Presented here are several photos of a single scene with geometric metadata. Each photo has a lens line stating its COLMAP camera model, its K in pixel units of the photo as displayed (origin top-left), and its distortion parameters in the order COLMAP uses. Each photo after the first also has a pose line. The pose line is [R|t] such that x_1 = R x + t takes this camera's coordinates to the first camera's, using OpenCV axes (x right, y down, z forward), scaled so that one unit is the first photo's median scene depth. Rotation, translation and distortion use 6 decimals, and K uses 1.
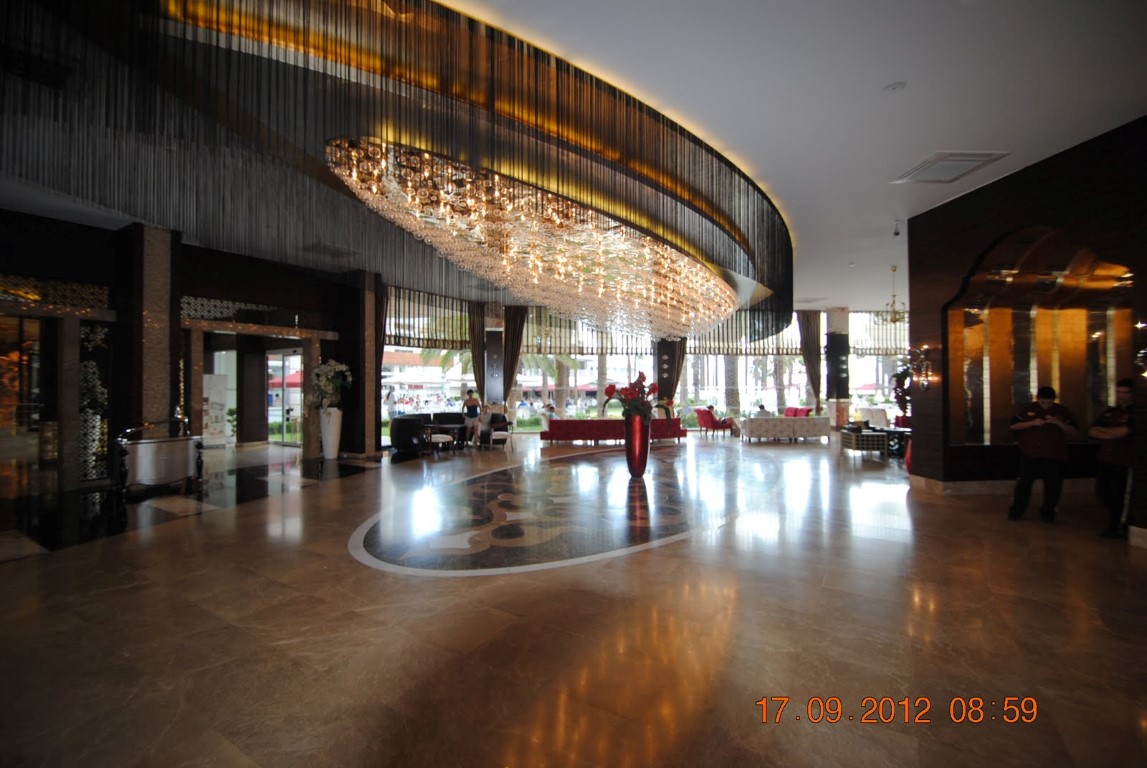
lens RADIAL K [[499.2, 0, 563.9], [0, 499.2, 379.4], [0, 0, 1]] dist [0.017598, -0.018615]
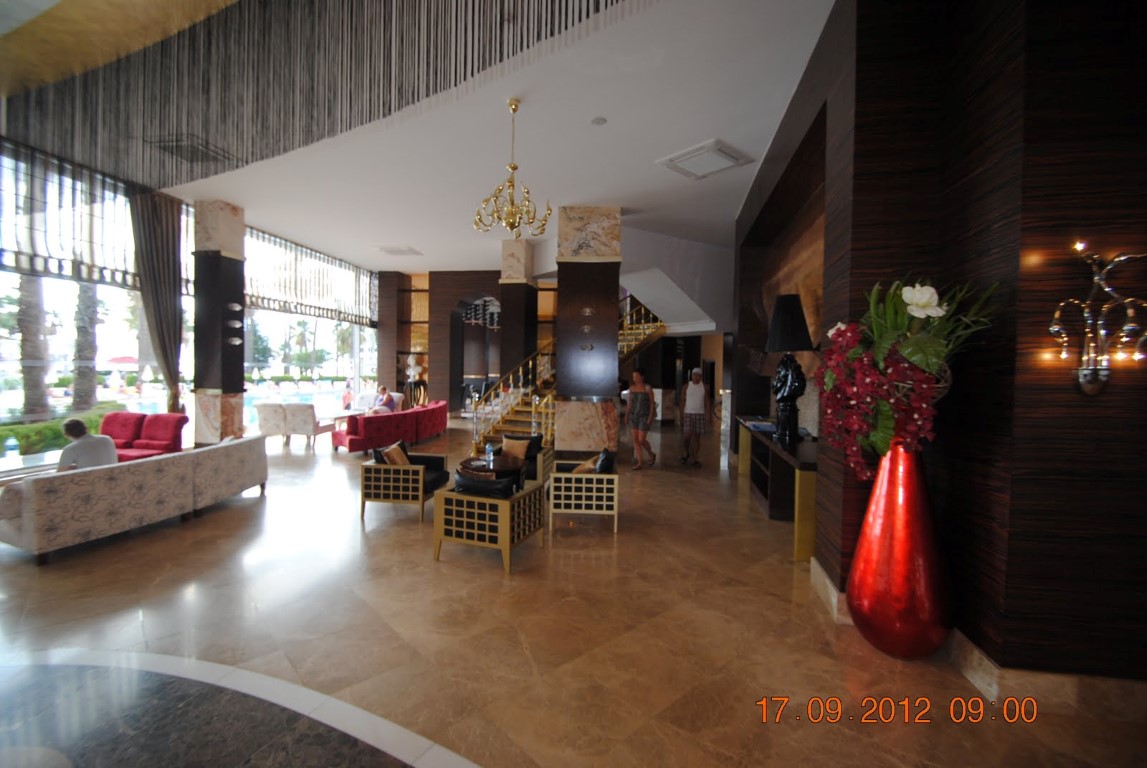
lens RADIAL K [[499.2, 0, 563.9], [0, 499.2, 379.4], [0, 0, 1]] dist [0.017598, -0.018615]
pose [[0.256918, -0.017211, 0.966280, 0.151376], [-0.031395, 0.999165, 0.026144, 0.006442], [-0.965923, -0.037053, 0.256163, 0.537315]]
